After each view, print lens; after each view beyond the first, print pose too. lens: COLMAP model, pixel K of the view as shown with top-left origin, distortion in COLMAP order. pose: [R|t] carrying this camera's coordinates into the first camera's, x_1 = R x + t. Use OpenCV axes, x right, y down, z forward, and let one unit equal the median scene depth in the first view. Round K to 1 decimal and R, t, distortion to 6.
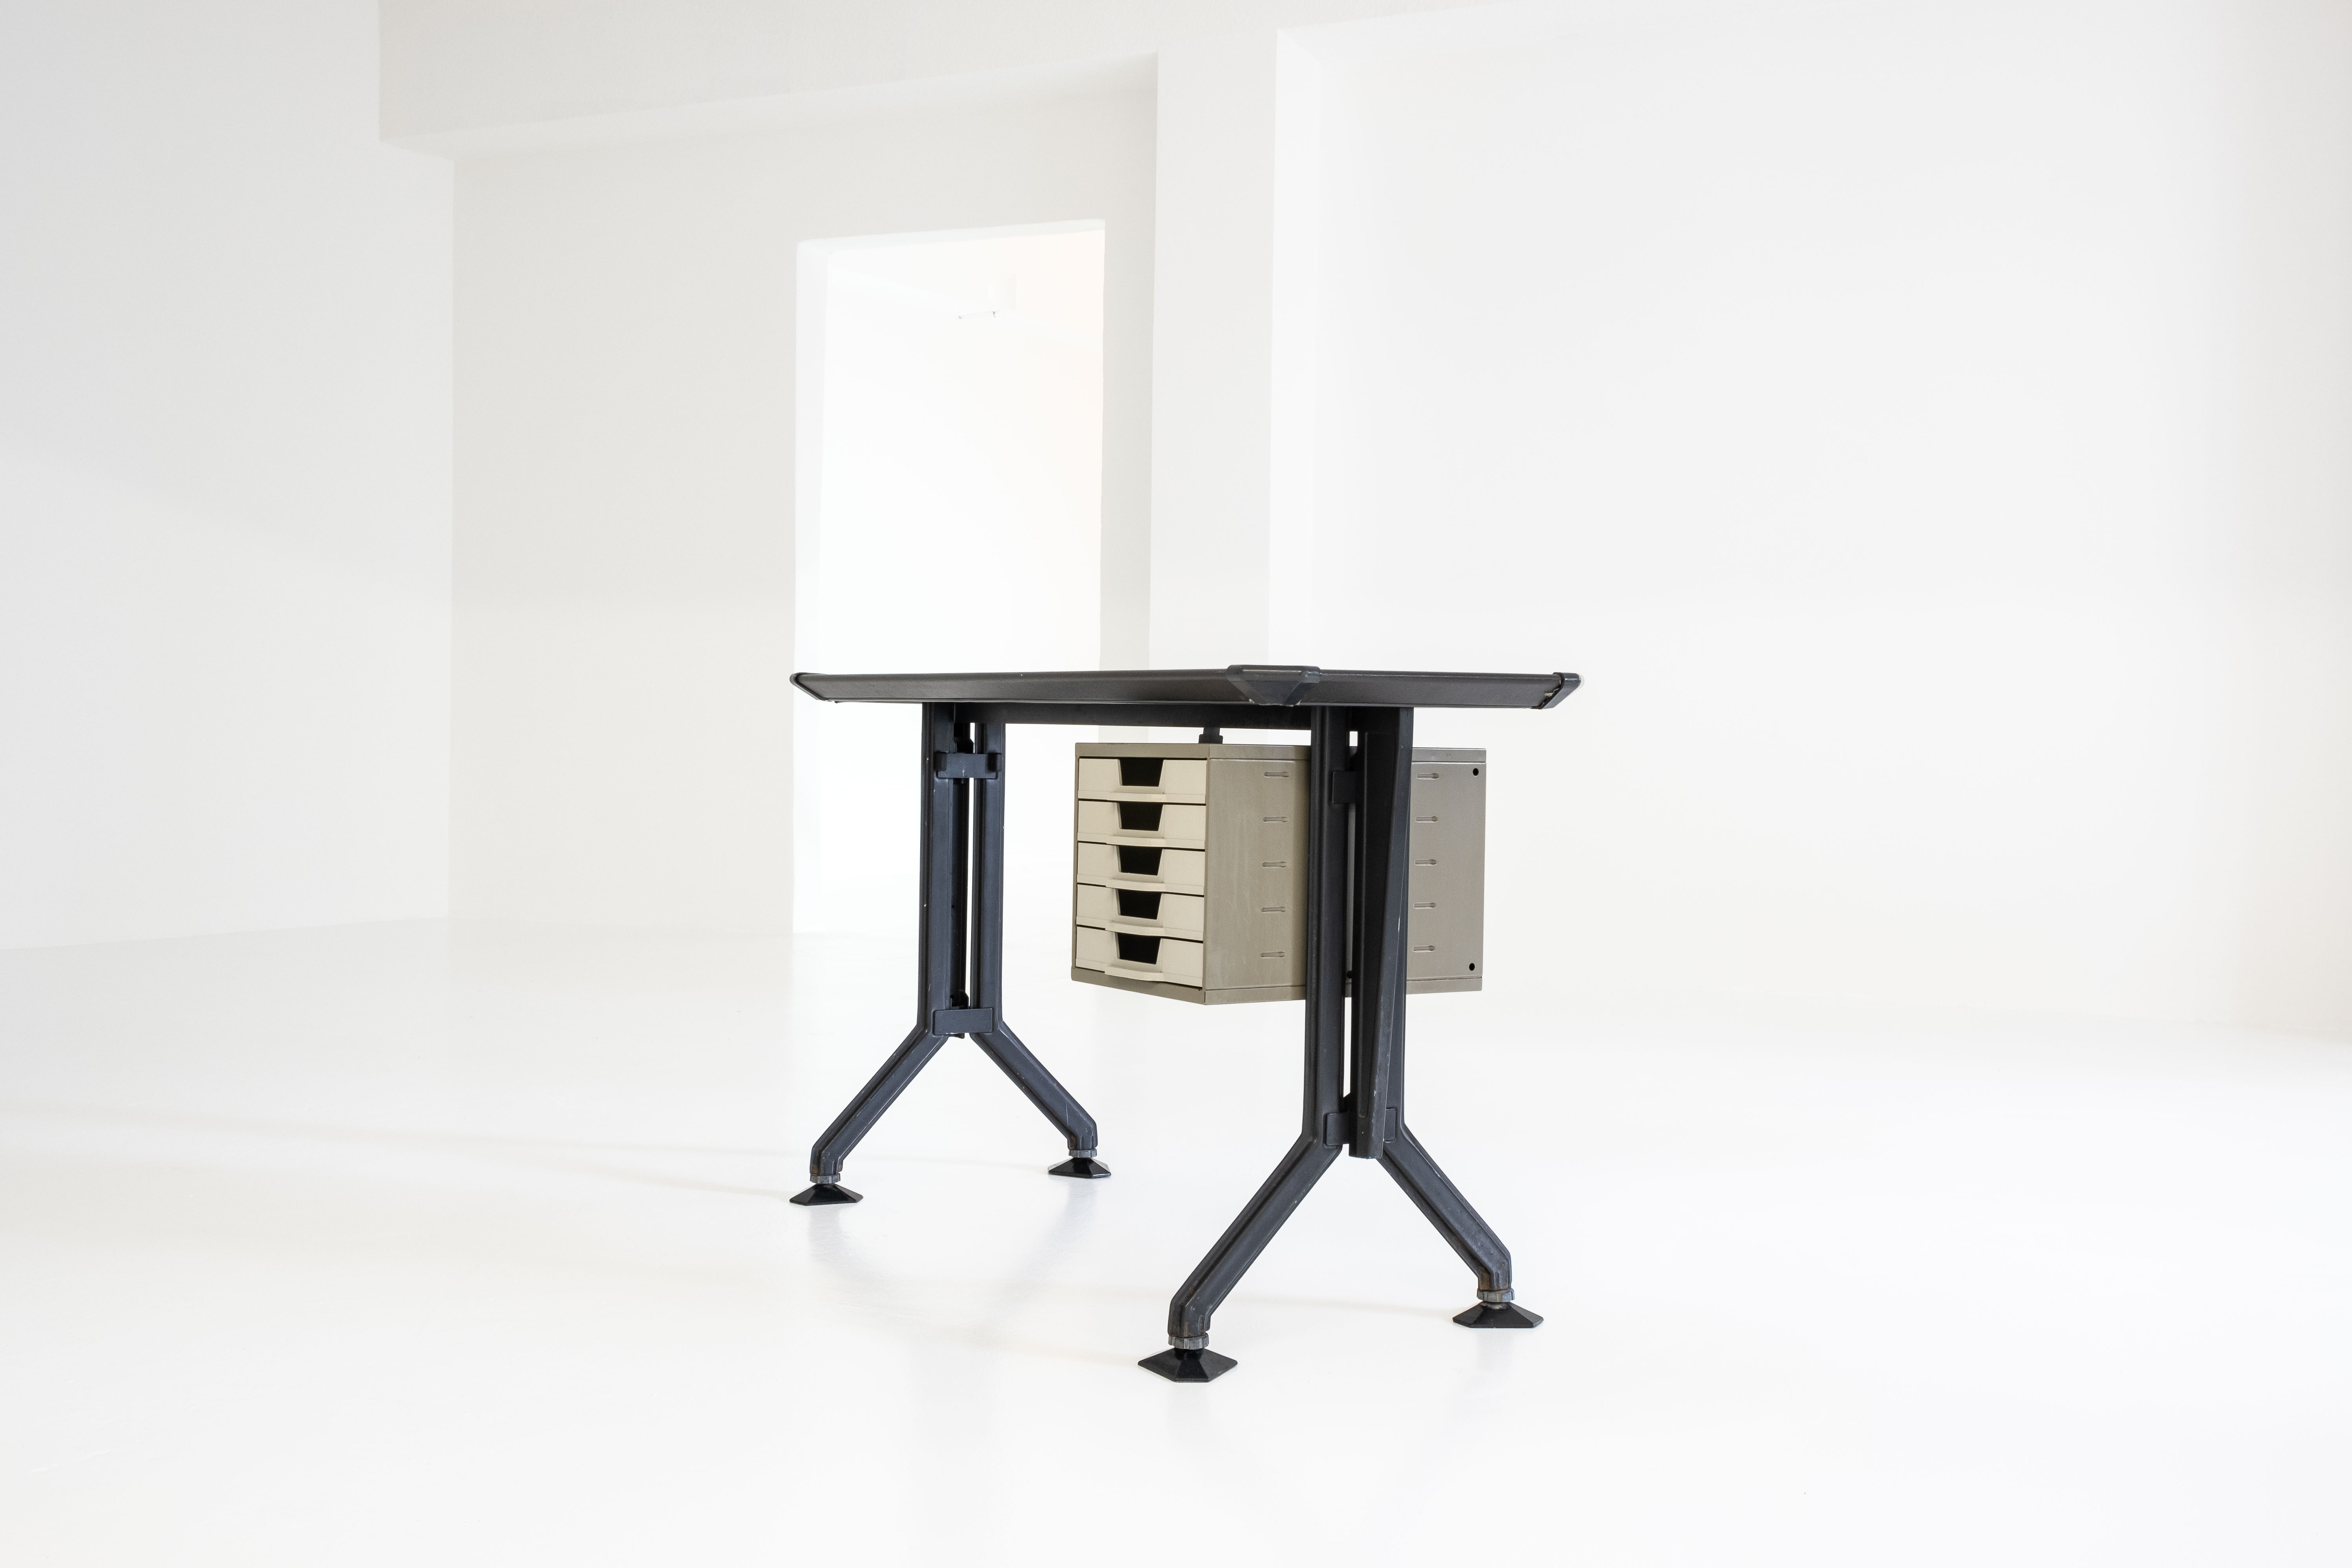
lens RADIAL K [[2161.7, 0, 1176.0], [0, 2161.7, 784.0], [0, 0, 1]] dist [0.005364, 0.001079]
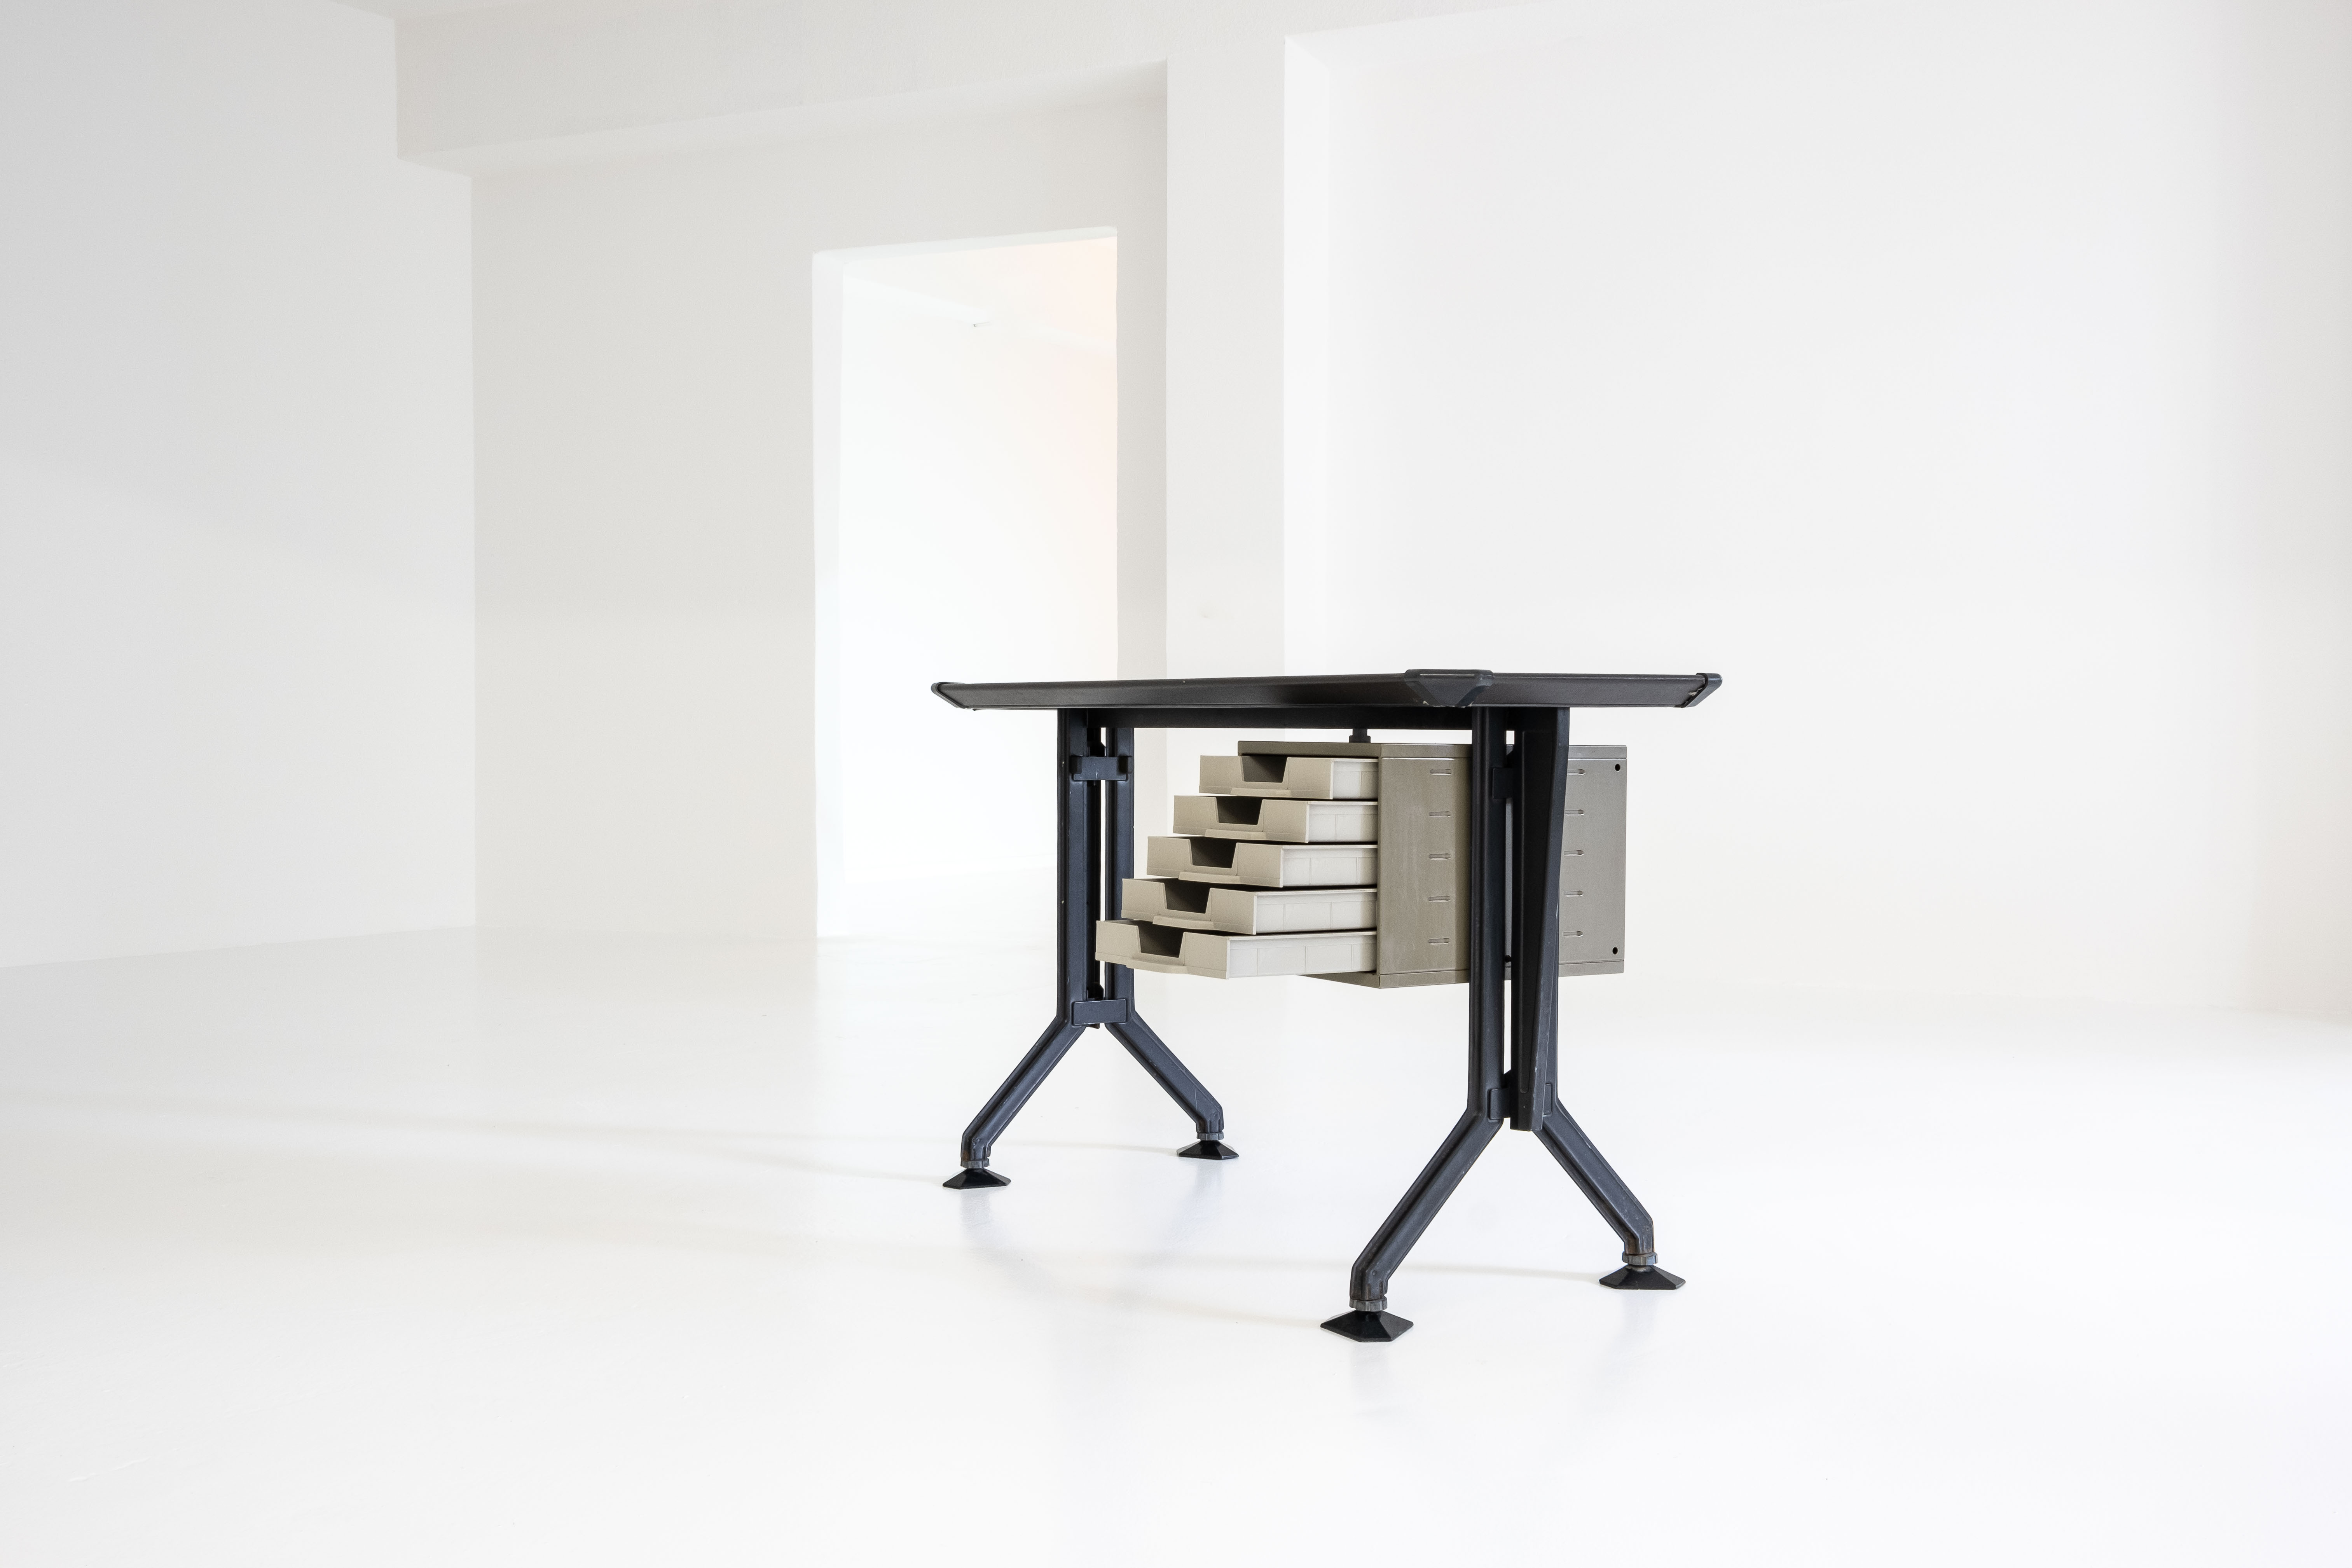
lens RADIAL K [[2161.7, 0, 1176.0], [0, 2161.7, 784.0], [0, 0, 1]] dist [0.005364, 0.001079]
pose [[0.999862, -0.014449, 0.008238, -0.087799], [0.014451, 0.999896, -0.000241, -0.000137], [-0.008233, 0.000360, 0.999966, -0.062773]]
